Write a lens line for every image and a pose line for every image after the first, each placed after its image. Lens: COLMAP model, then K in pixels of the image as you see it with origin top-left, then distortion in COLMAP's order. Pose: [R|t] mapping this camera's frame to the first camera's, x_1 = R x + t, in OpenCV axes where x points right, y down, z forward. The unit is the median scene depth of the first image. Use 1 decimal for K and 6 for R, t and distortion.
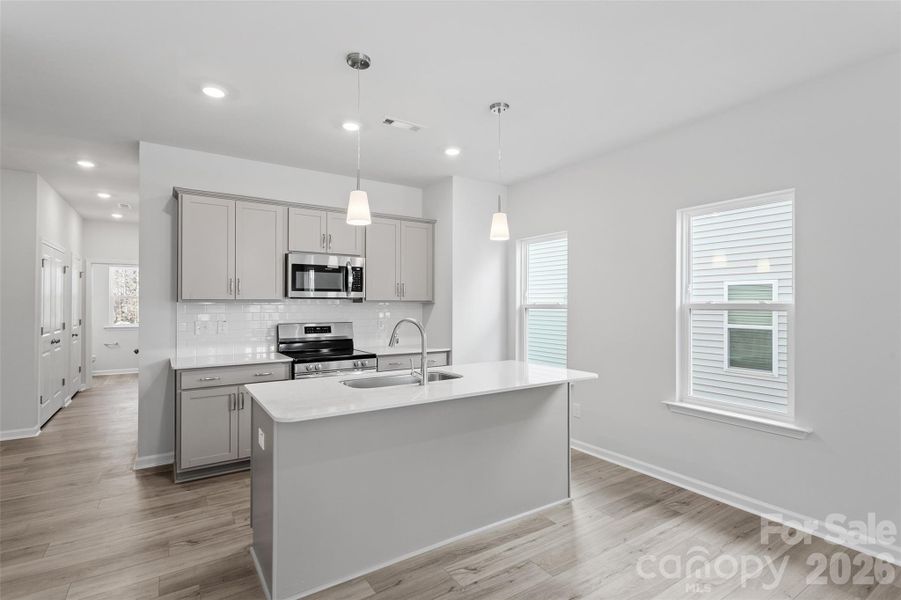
lens RADIAL K [[426.5, 0, 447.2], [0, 426.5, 301.9], [0, 0, 1]] dist [-0.001516, -0.000347]
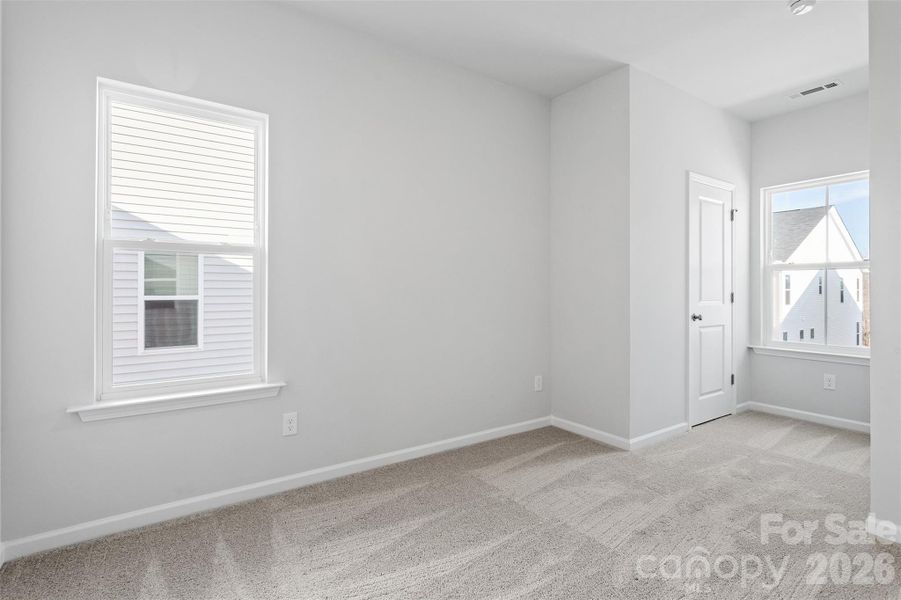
lens RADIAL K [[432.4, 0, 446.2], [0, 432.4, 289.7], [0, 0, 1]] dist [-0.001646, -0.000285]
pose [[-0.014076, -0.006604, 0.999879, -0.310742], [-0.001188, 0.999978, 0.006588, 0.060475], [-0.999900, -0.001095, -0.014084, 0.802361]]
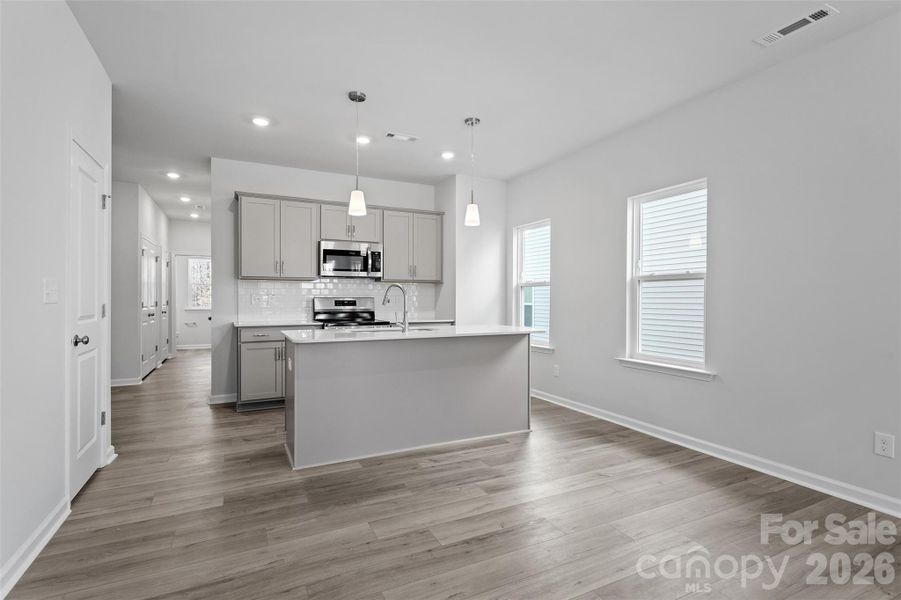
lens RADIAL K [[426.5, 0, 447.2], [0, 426.5, 301.9], [0, 0, 1]] dist [-0.001516, -0.000347]
pose [[0.992647, 0.000855, -0.121044, 0.149716], [0.000436, 0.999943, 0.010642, 0.052235], [0.121046, -0.010616, 0.992590, -0.207148]]
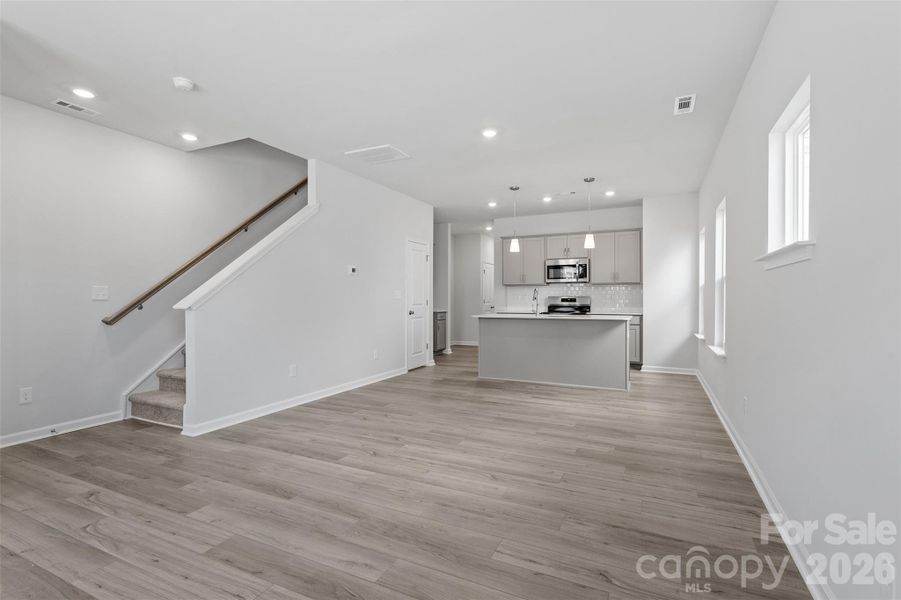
lens RADIAL K [[426.5, 0, 447.2], [0, 426.5, 301.9], [0, 0, 1]] dist [-0.001516, -0.000347]
pose [[0.512657, 0.005642, -0.858575, 1.067837], [0.006477, 0.999925, 0.010438, 0.054291], [0.858569, -0.010912, 0.512582, -0.403863]]
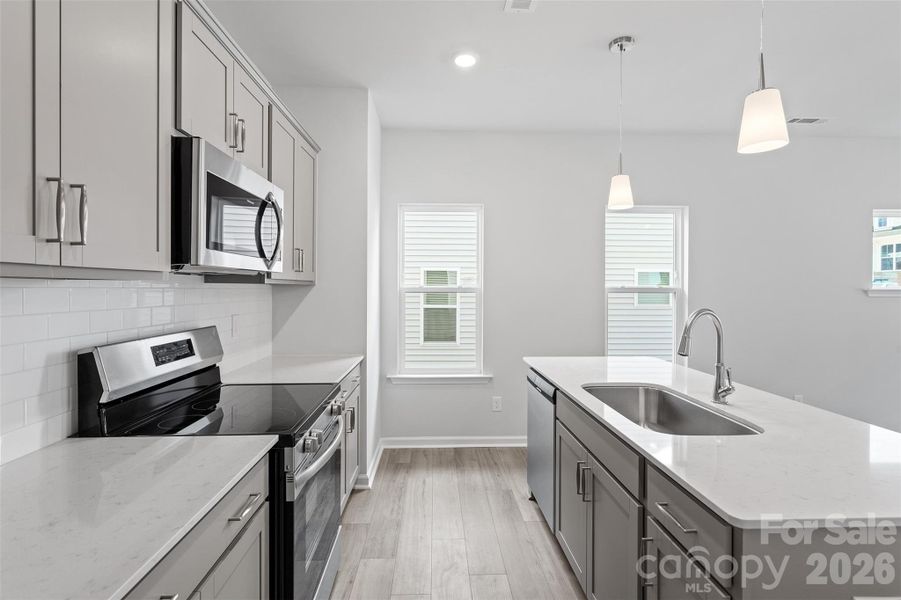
lens RADIAL K [[432.4, 0, 446.2], [0, 432.4, 289.7], [0, 0, 1]] dist [-0.001646, -0.000285]
pose [[0.522713, -0.002159, 0.852506, -0.549466], [-0.008672, 0.999932, 0.007849, 0.003968], [-0.852464, -0.011496, 0.522659, 0.625670]]
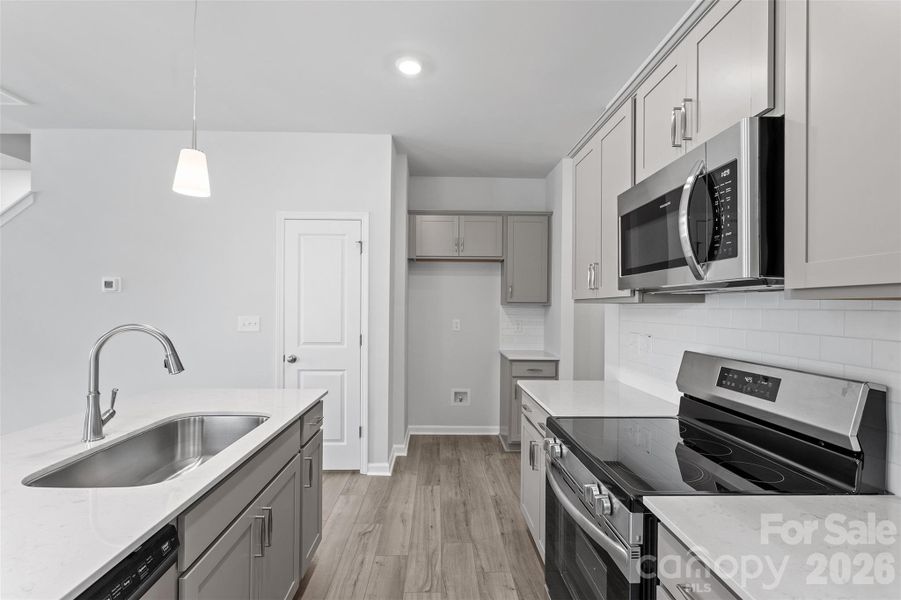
lens RADIAL K [[426.5, 0, 447.2], [0, 426.5, 301.9], [0, 0, 1]] dist [-0.001516, -0.000347]
pose [[-0.524793, -0.014069, -0.851113, 0.114857], [-0.005914, 0.999900, -0.012882, 0.008559], [0.851209, -0.001727, -0.524824, 1.050004]]
